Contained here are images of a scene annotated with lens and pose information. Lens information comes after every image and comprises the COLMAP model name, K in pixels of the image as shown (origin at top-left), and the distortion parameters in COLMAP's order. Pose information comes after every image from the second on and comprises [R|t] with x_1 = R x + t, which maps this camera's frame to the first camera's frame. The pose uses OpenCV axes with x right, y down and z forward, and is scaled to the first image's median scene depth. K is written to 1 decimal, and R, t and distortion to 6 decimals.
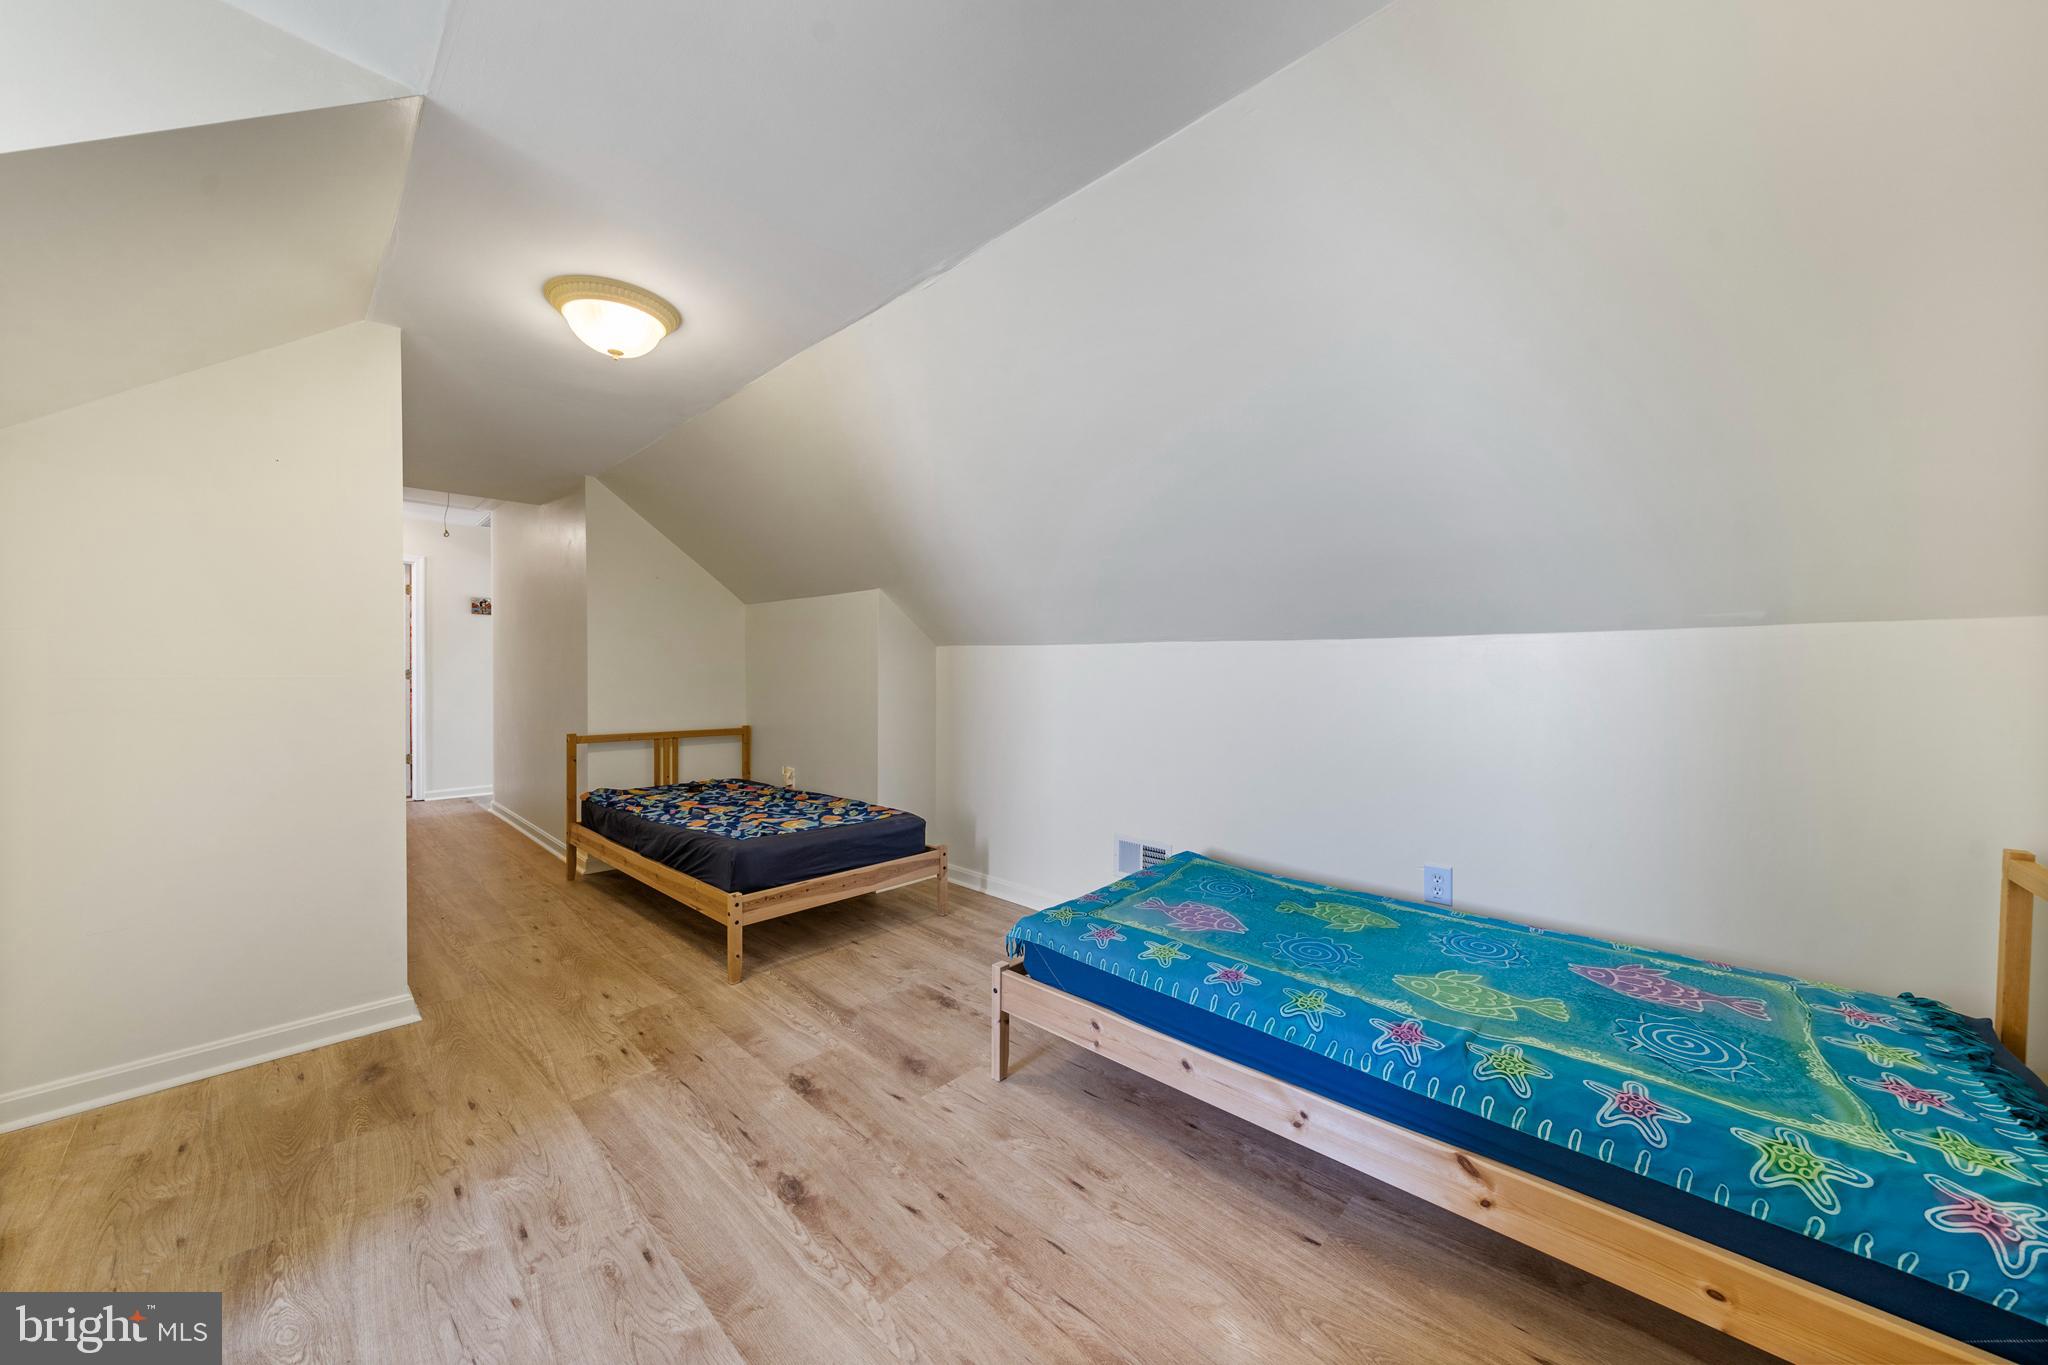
lens RADIAL K [[720.9, 0, 1019.2], [0, 720.9, 679.7], [0, 0, 1]] dist [0.000605, -0.000053]
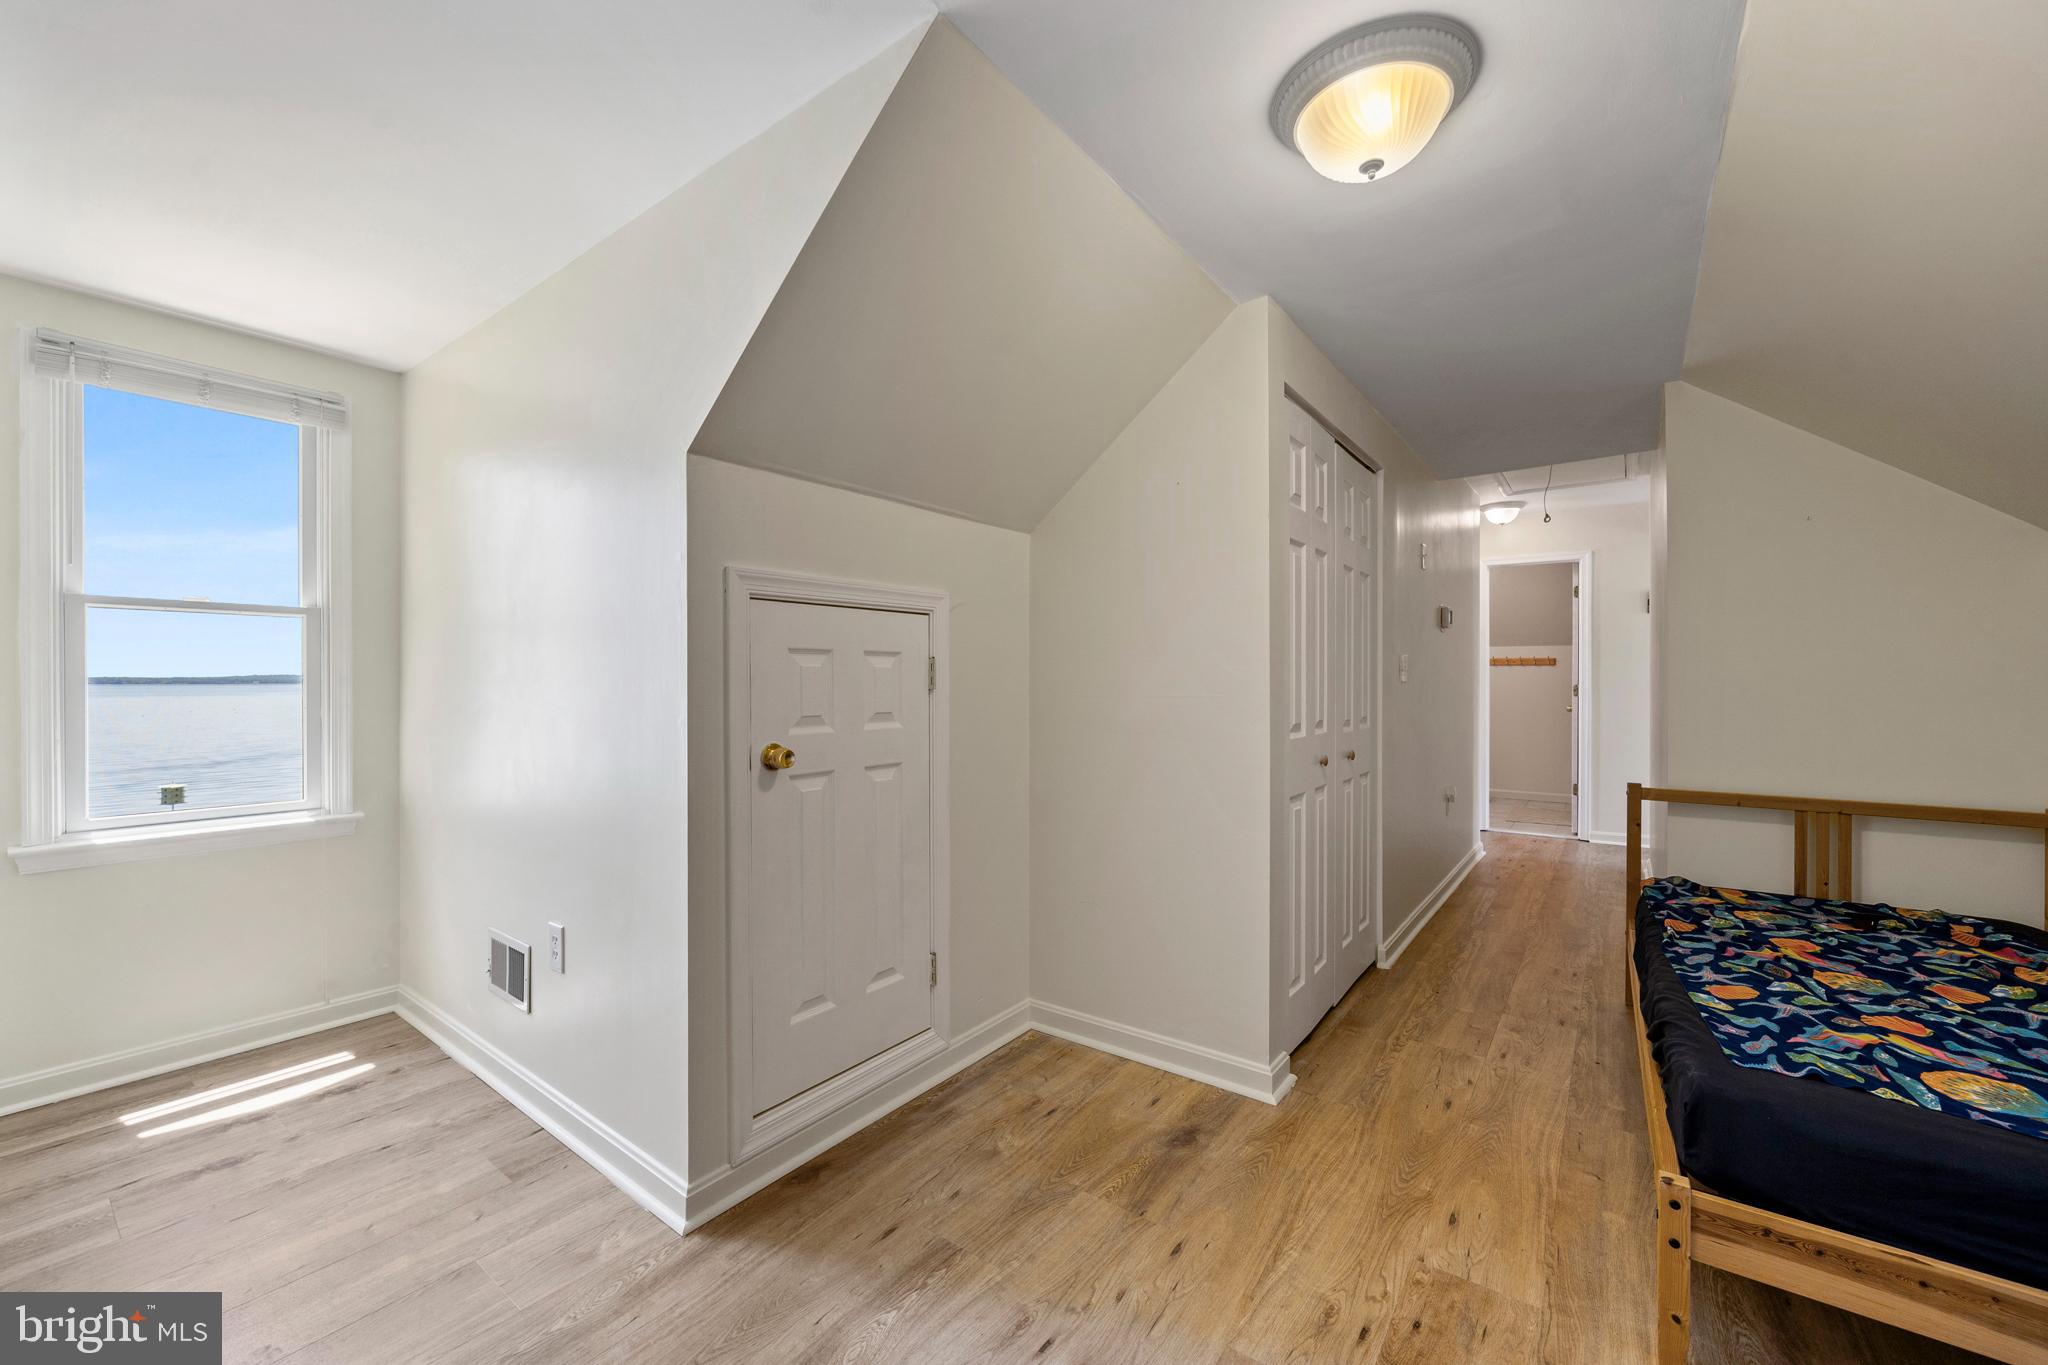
lens RADIAL K [[811.8, 0, 1024.0], [0, 811.8, 682.5], [0, 0, 1]] dist [-0.002696, -0.000221]
pose [[0.124602, -0.006295, -0.992187, 0.075737], [-0.010102, 0.999920, -0.007612, -0.009663], [0.992155, 0.010971, 0.124528, 0.608249]]
